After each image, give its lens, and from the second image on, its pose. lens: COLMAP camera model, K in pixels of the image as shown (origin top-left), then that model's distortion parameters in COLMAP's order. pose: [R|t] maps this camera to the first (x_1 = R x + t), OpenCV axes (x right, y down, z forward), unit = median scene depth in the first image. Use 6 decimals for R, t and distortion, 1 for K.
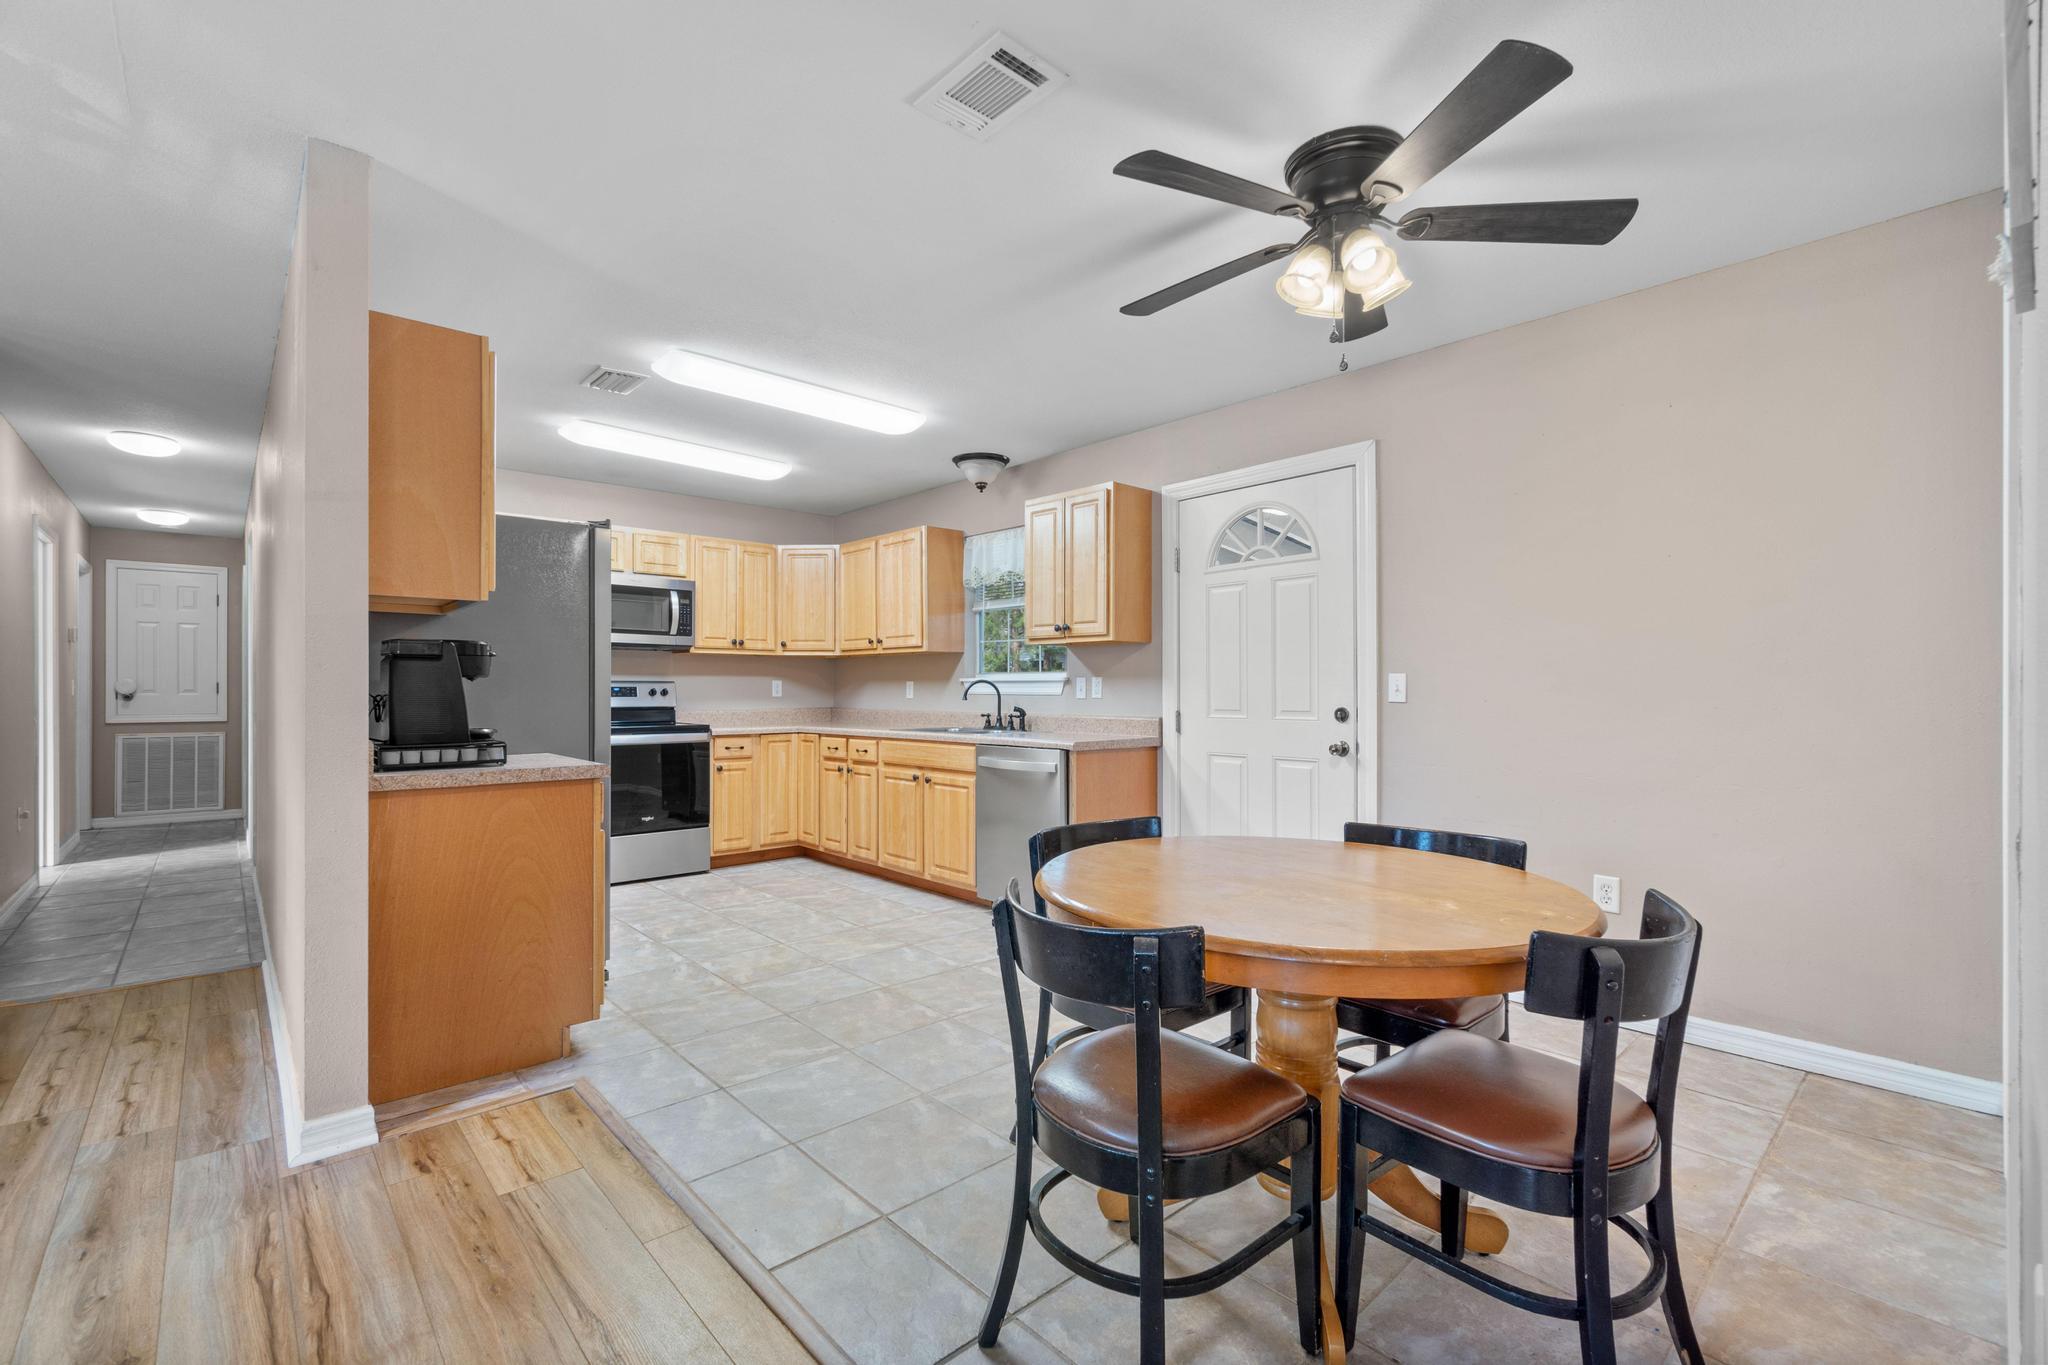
lens RADIAL K [[889.0, 0, 1019.2], [0, 889.0, 683.3], [0, 0, 1]] dist [0.000184, 0.000522]
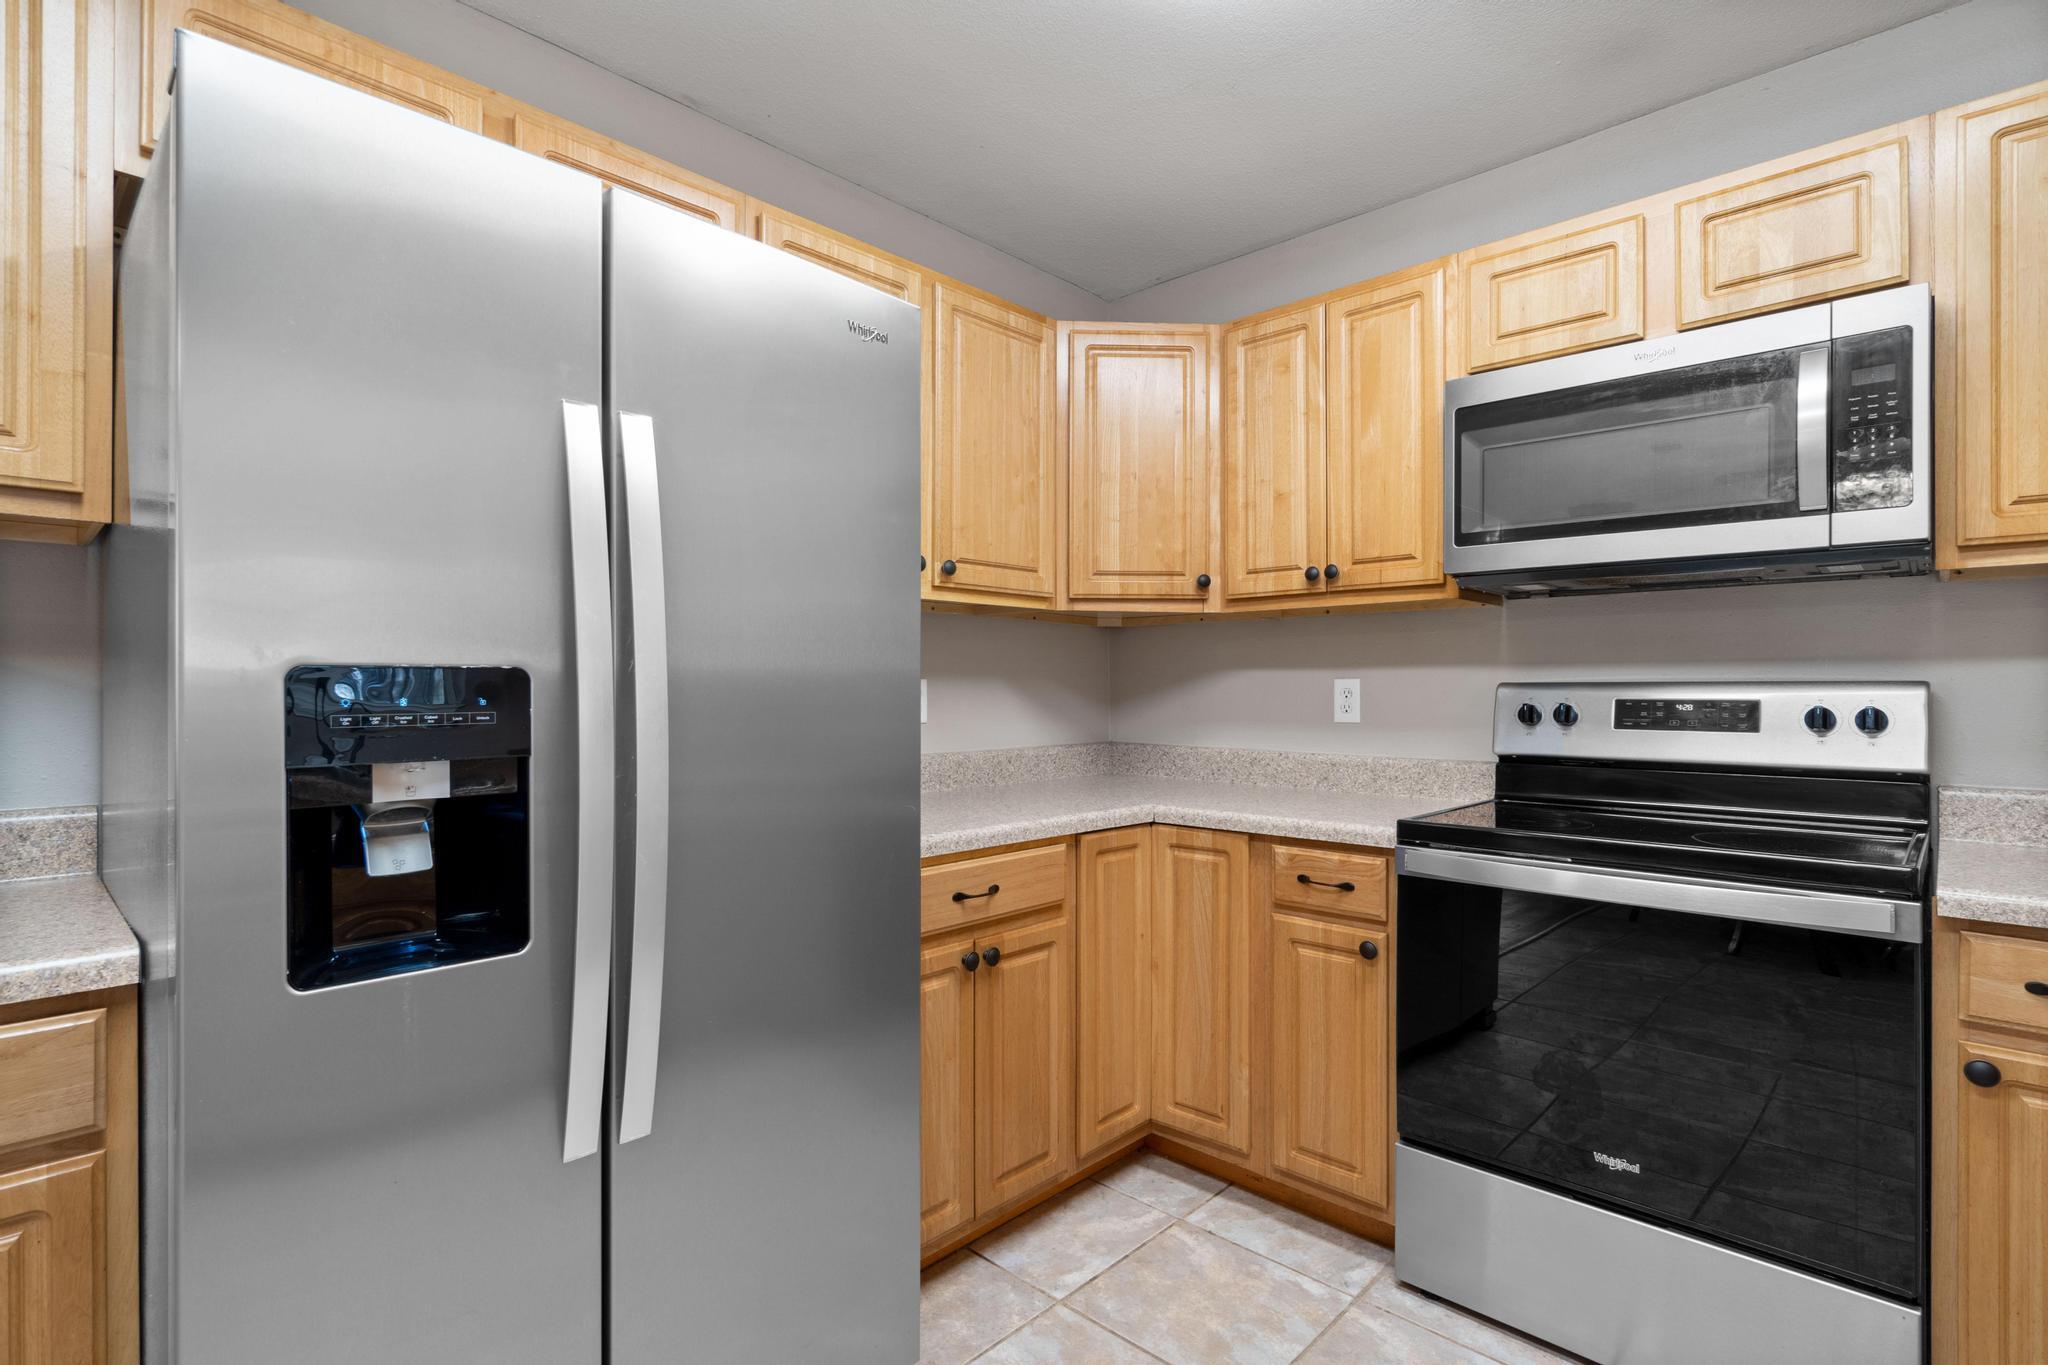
lens RADIAL K [[987.4, 0, 1016.4], [0, 987.4, 689.1], [0, 0, 1]] dist [0.006698, 0.001616]
pose [[0.073972, -0.002294, -0.997258, -0.139063], [0.006684, 0.999976, -0.001805, -0.001742], [0.997238, -0.006532, 0.073985, 0.969713]]
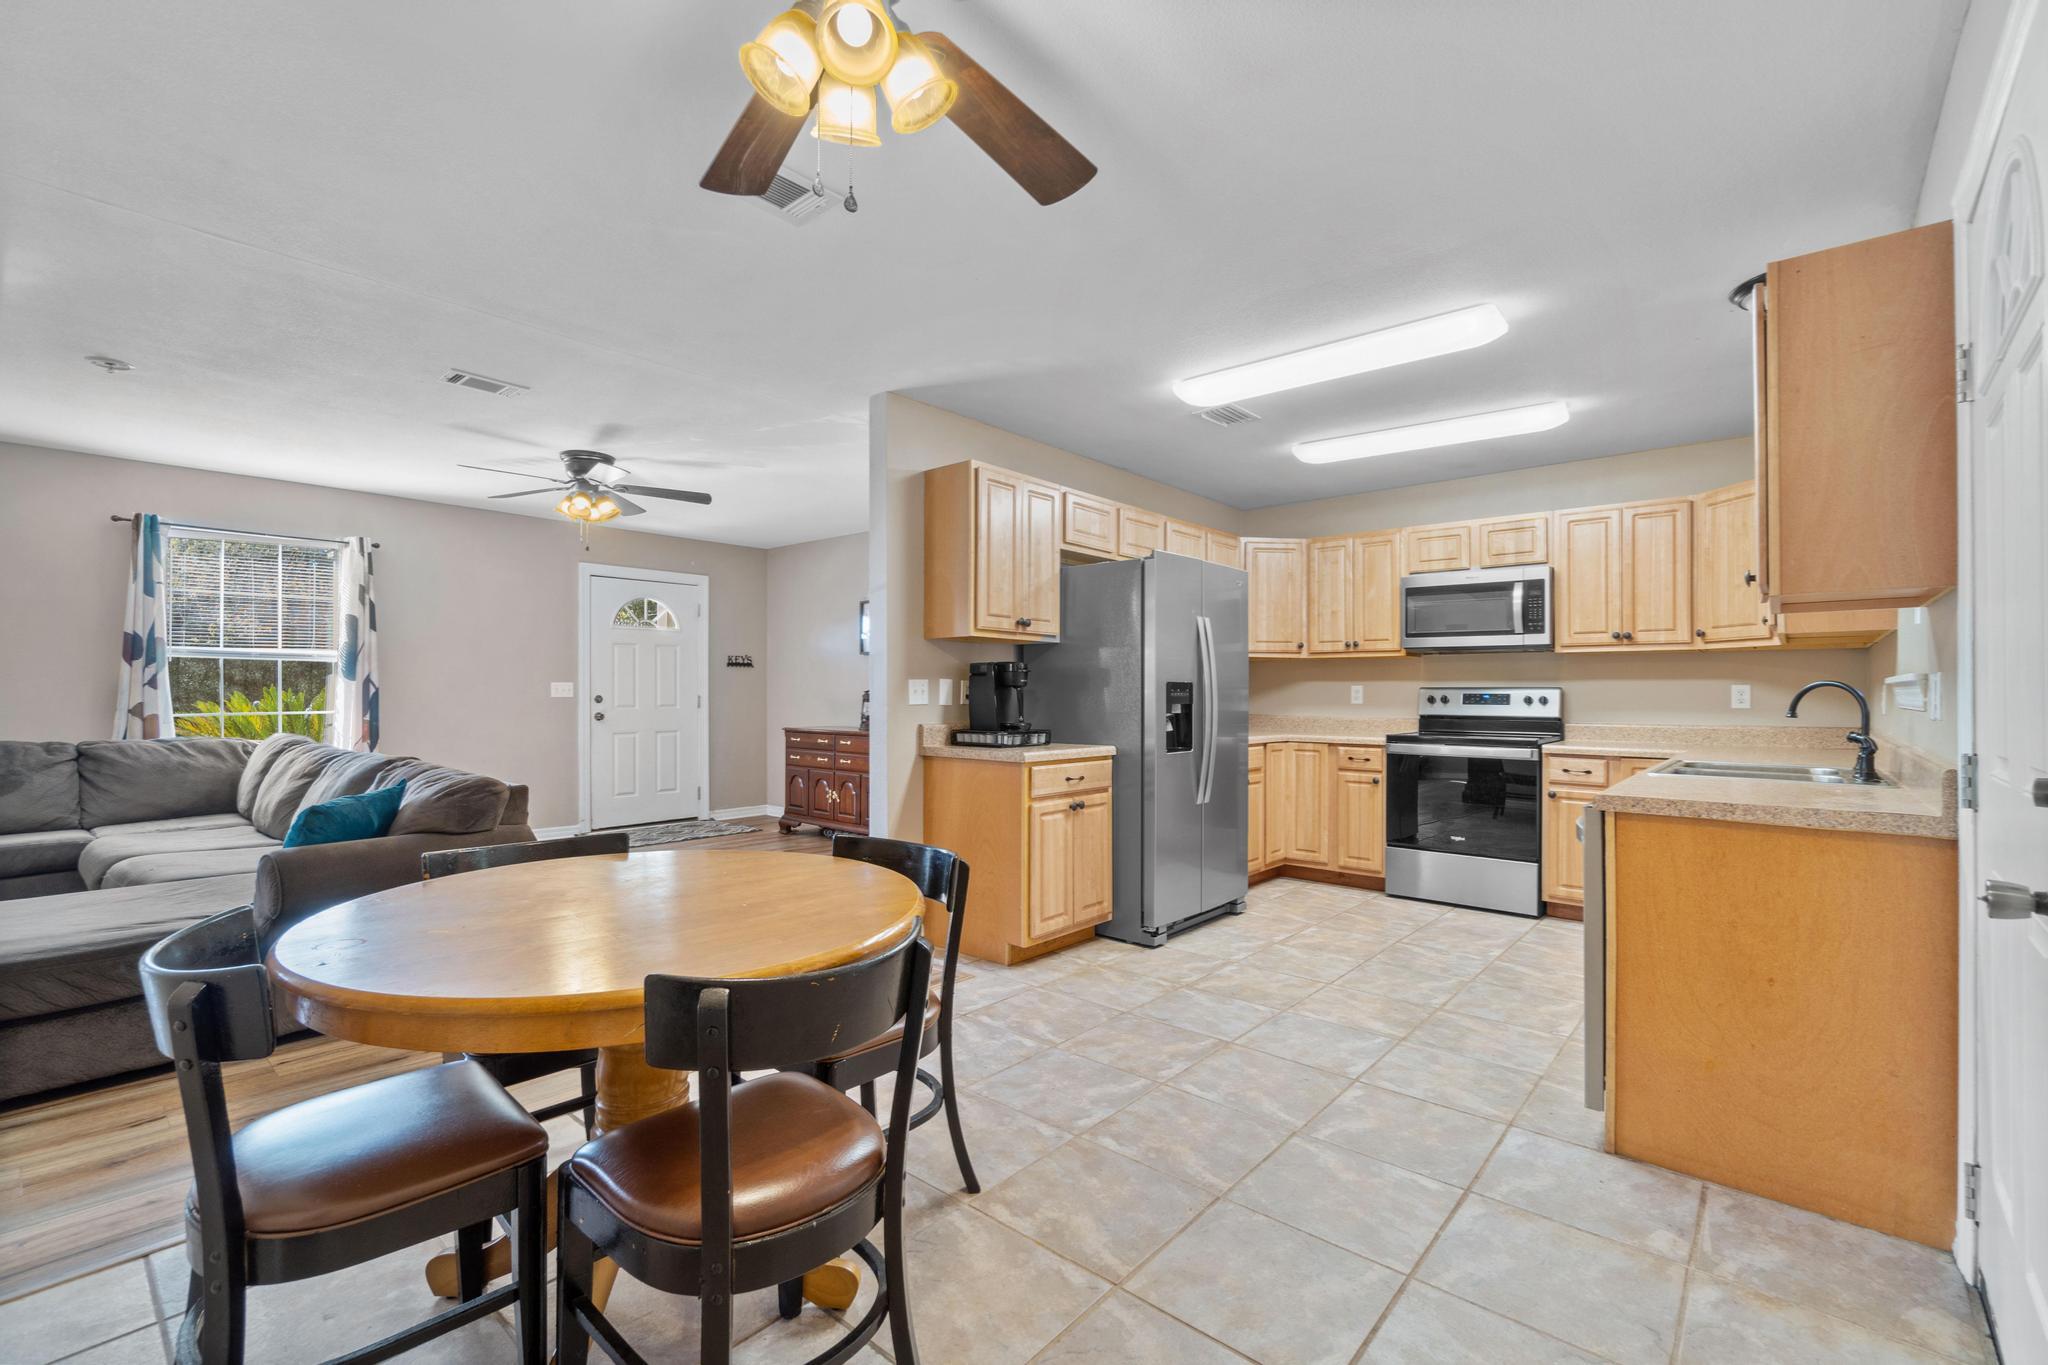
lens RADIAL K [[889.0, 0, 1013.5], [0, 889.0, 684.6], [0, 0, 1]] dist [0.000184, 0.000522]
pose [[0.107974, -0.010869, -0.994094, 0.544384], [0.003219, 0.999939, -0.010583, 0.003467], [0.994148, -0.002057, 0.108003, 0.556148]]
